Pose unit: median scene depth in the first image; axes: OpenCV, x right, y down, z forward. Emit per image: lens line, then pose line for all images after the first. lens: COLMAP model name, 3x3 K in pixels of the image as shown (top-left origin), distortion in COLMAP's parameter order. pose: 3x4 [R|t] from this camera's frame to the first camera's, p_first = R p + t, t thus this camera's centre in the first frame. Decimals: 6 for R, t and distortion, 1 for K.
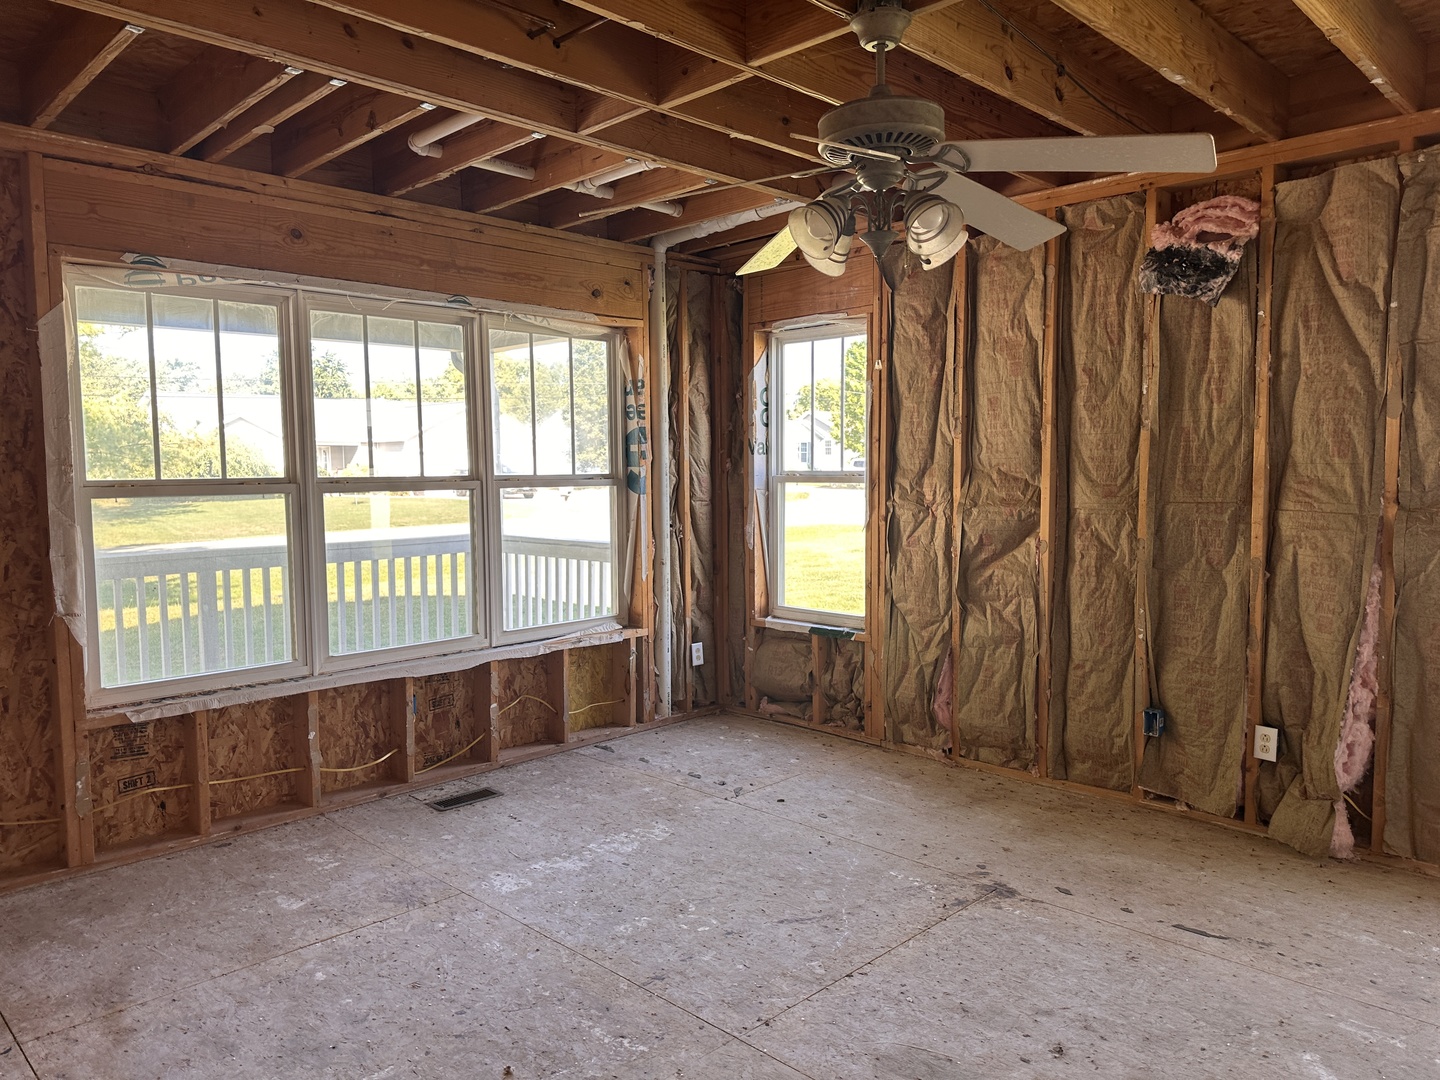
lens RADIAL K [[1022.6, 0, 675.0], [0, 1022.6, 544.0], [0, 0, 1]] dist [0.082723, -0.096854]
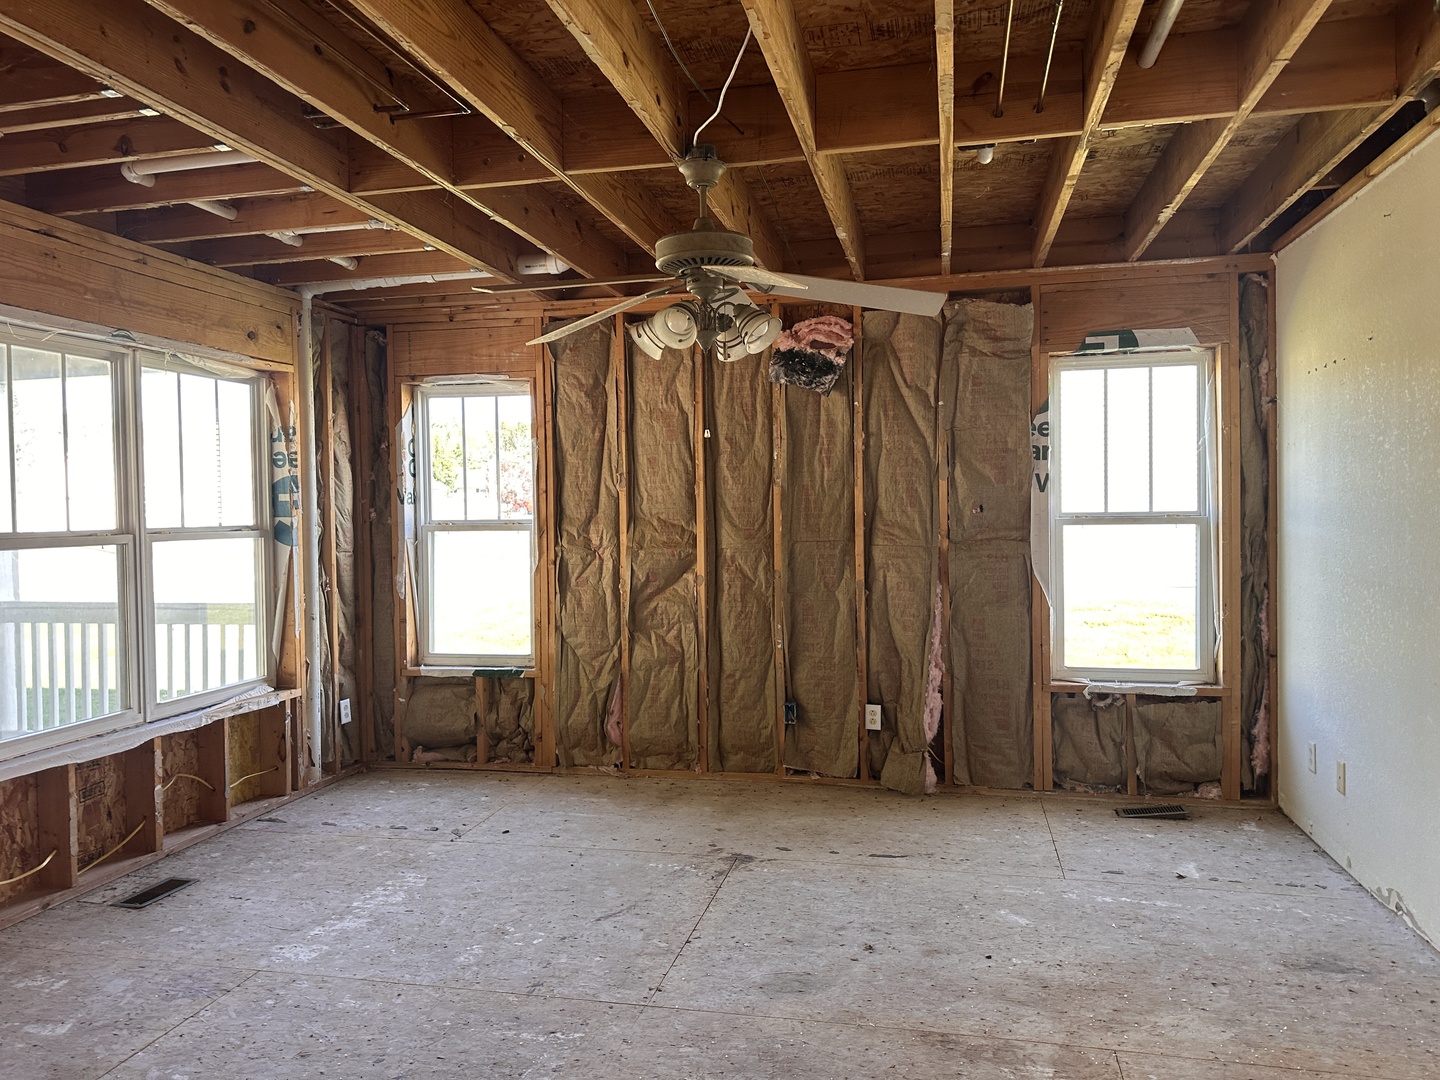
lens RADIAL K [[1022.6, 0, 721.3], [0, 1022.6, 528.1], [0, 0, 1]] dist [0.082723, -0.096854]
pose [[0.842533, -0.013401, 0.538478, -0.270701], [0.048375, 0.997533, -0.050863, 0.003498], [-0.536468, 0.068903, 0.841103, -0.031917]]
